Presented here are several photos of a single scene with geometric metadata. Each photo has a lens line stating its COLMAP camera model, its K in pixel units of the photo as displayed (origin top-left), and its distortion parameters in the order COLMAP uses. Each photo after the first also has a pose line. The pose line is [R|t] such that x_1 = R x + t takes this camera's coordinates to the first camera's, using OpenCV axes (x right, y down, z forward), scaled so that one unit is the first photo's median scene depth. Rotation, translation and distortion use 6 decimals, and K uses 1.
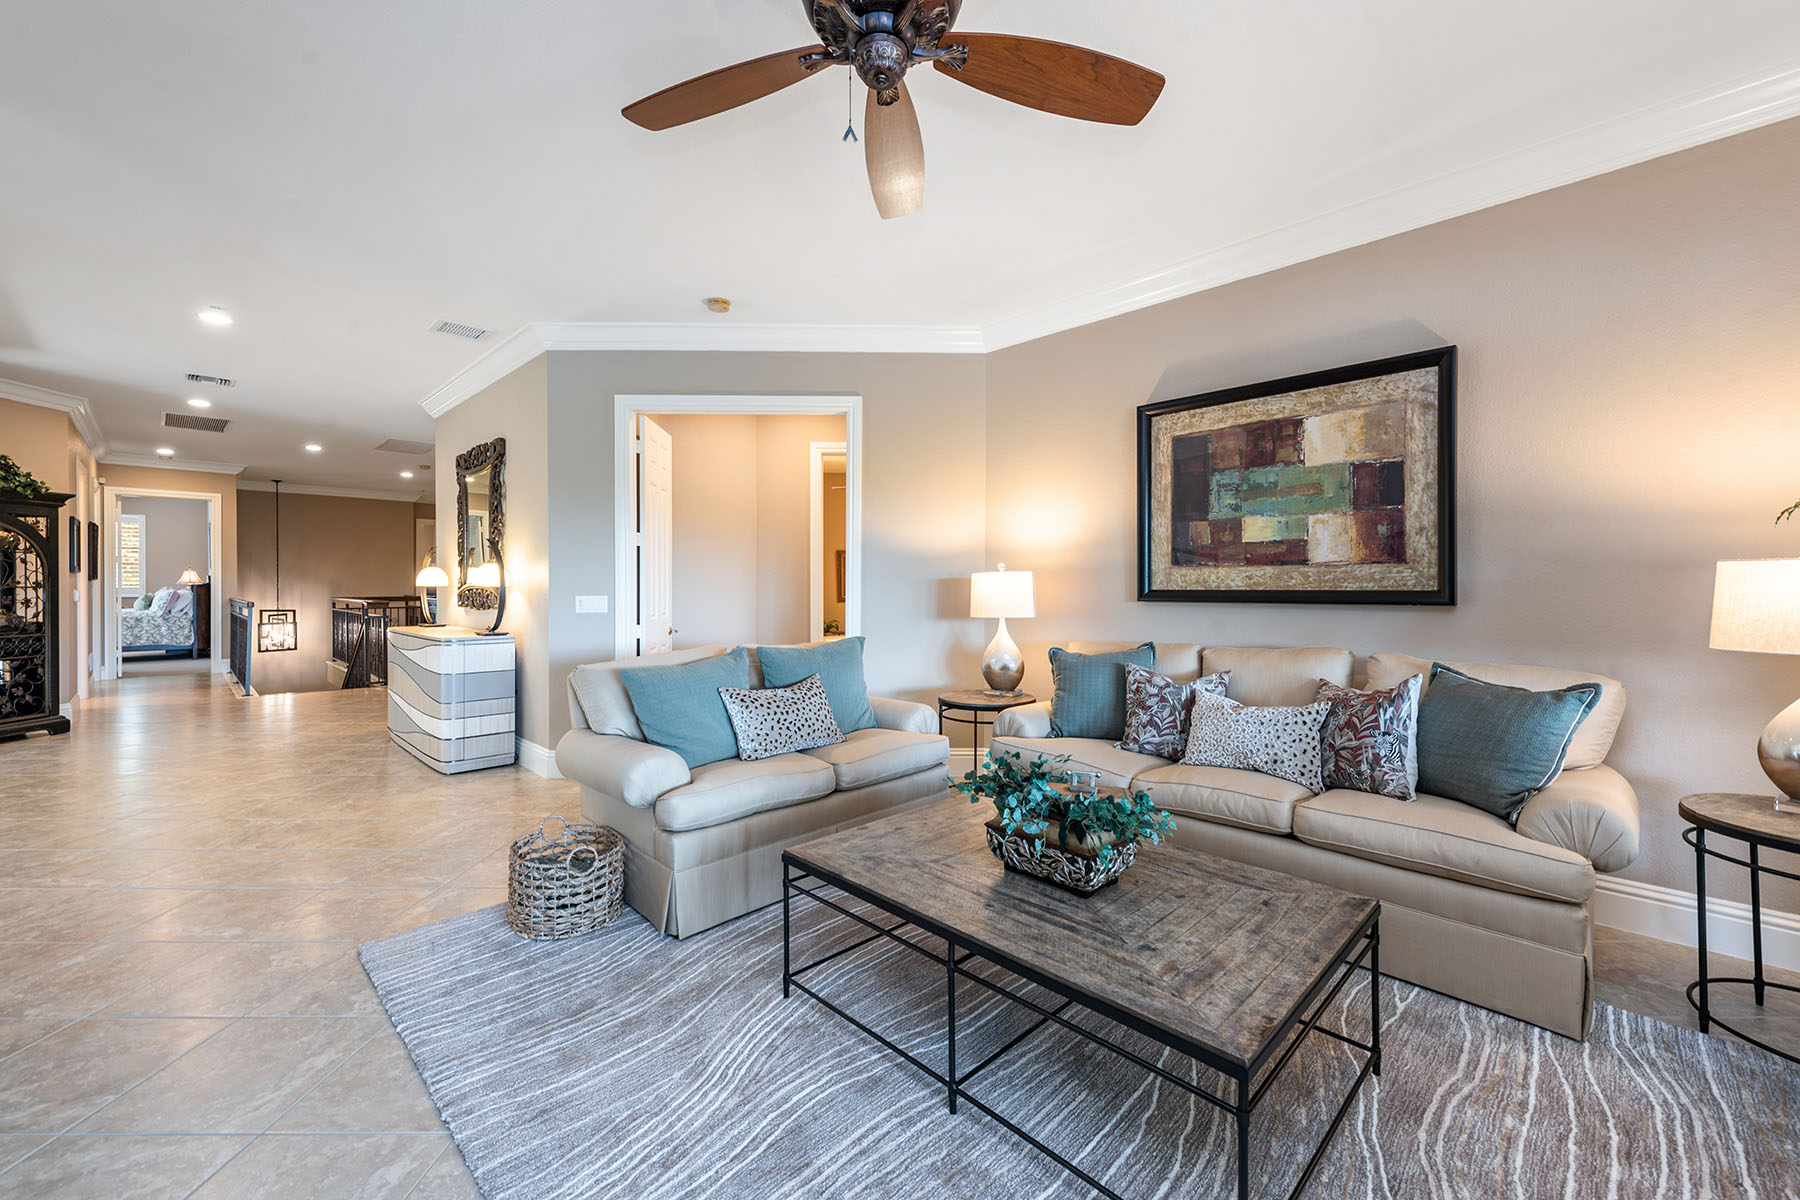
lens RADIAL K [[724.6, 0, 908.8], [0, 724.6, 597.5], [0, 0, 1]] dist [0.009696, -0.001428]
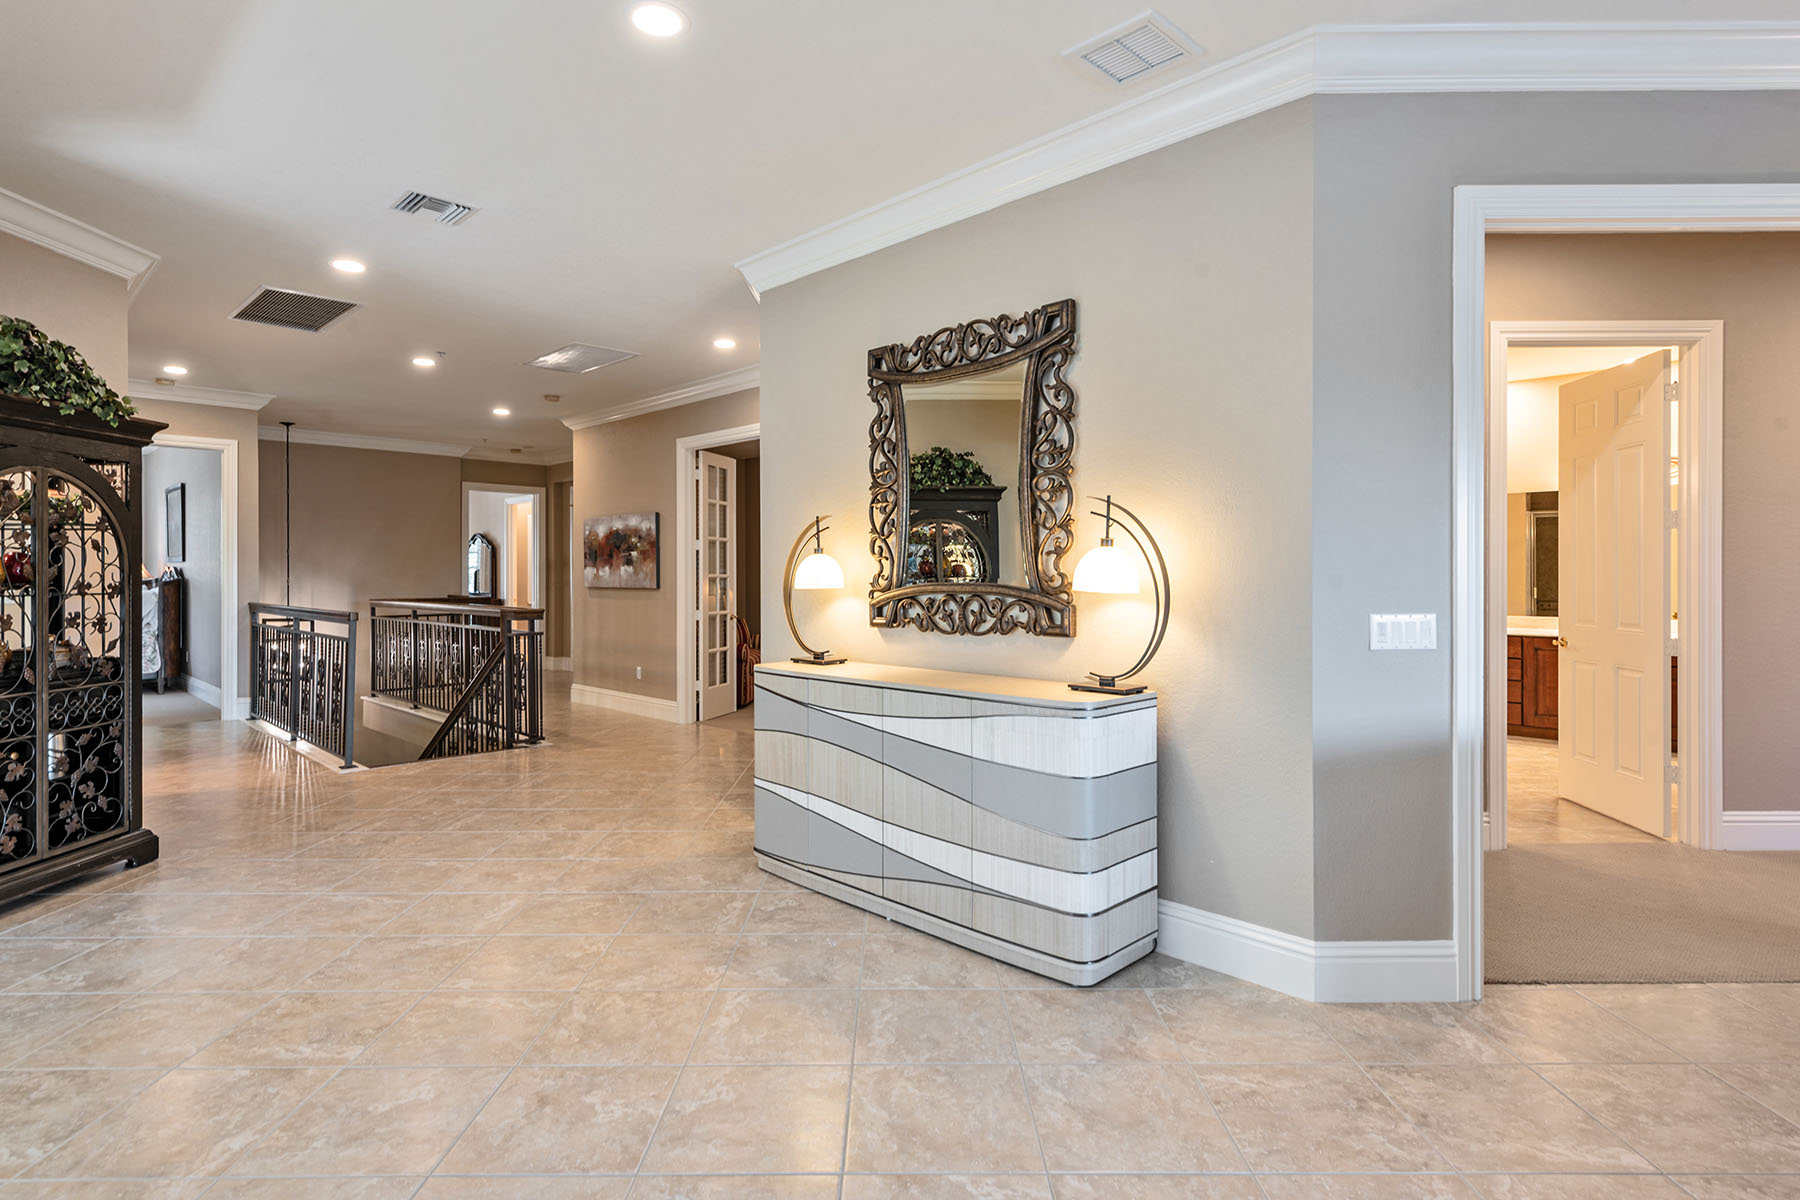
lens RADIAL K [[917.7, 0, 899.8], [0, 917.7, 585.5], [0, 0, 1]] dist [0.002425, -0.000973]
pose [[0.999992, -0.003949, 0.000645, -1.039797], [0.003952, 0.999983, -0.004183, -0.025484], [-0.000628, 0.004186, 0.999991, 0.551802]]
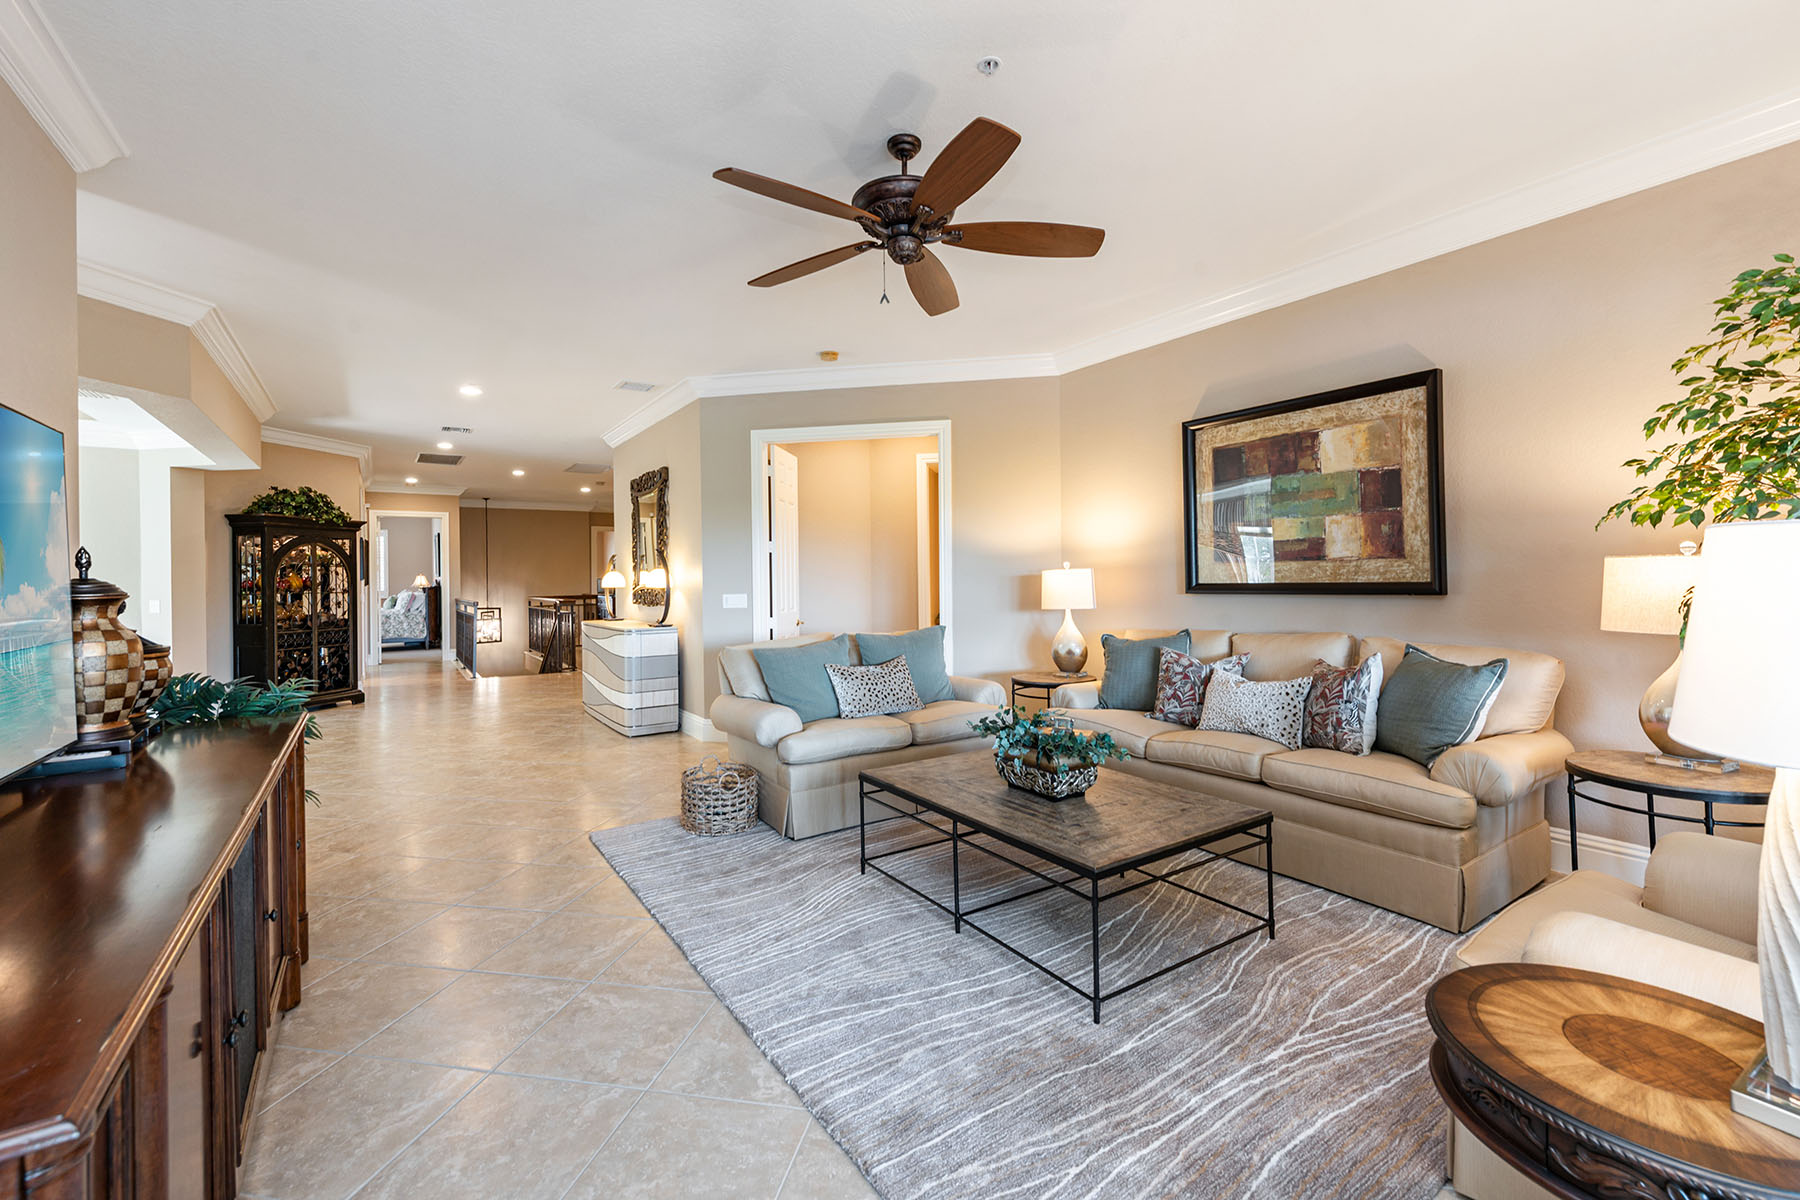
lens RADIAL K [[765.8, 0, 906.9], [0, 765.8, 583.1], [0, 0, 1]] dist [0.013533, -0.000449]
pose [[0.981014, -0.014866, -0.193364, 0.135164], [0.013163, 0.999862, -0.010085, -0.005617], [0.193488, 0.007349, 0.981075, -0.294355]]
